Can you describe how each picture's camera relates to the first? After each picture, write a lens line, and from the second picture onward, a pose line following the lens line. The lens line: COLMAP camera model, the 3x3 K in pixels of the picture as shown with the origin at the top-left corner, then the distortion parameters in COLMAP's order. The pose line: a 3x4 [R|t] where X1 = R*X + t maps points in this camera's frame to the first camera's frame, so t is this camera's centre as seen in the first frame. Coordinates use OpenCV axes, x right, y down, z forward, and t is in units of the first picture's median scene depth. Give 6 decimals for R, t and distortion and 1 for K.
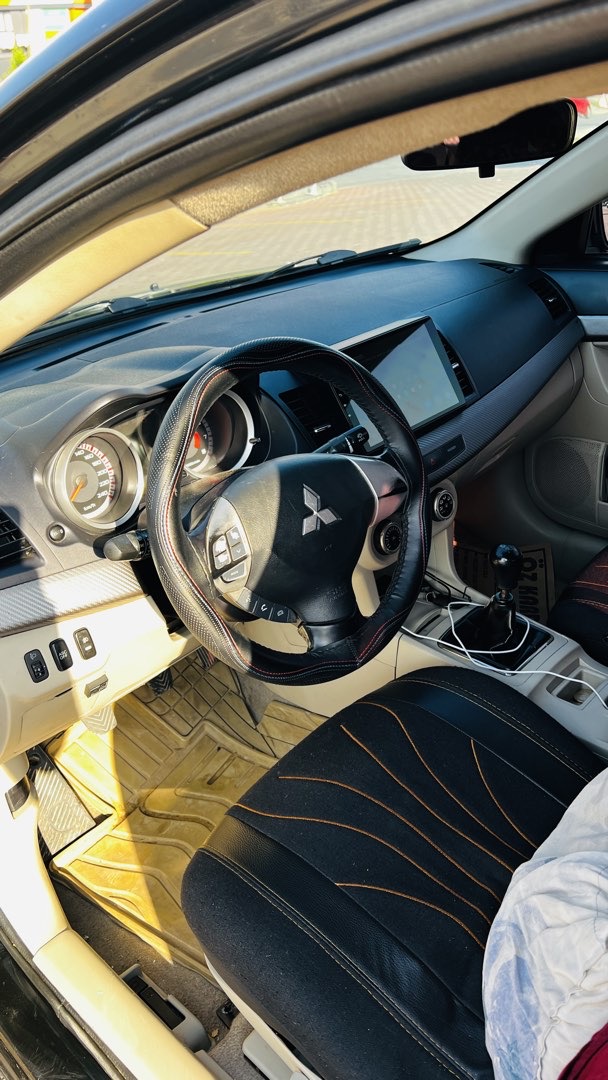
lens RADIAL K [[798.2, 0, 304.9], [0, 798.2, 539.5], [0, 0, 1]] dist [0.042302, -0.054828]
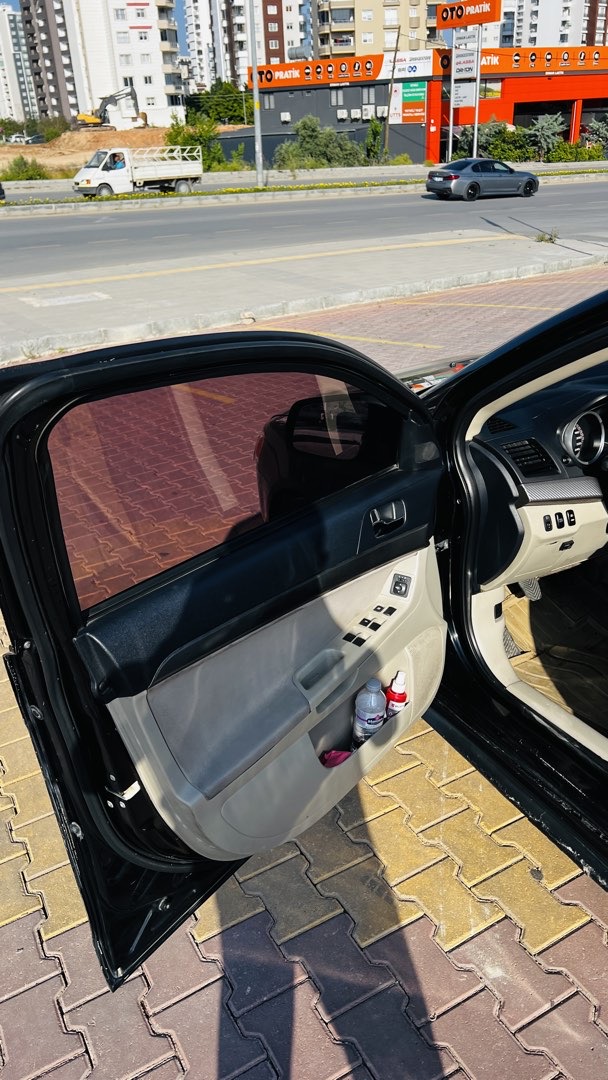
lens RADIAL K [[798.2, 0, 308.3], [0, 798.2, 528.5], [0, 0, 1]] dist [0.042302, -0.054828]
pose [[0.934566, 0.128401, -0.331812, -0.200525], [-0.150664, 0.987686, -0.042150, 0.305622], [0.322314, 0.089384, 0.942403, -0.963490]]
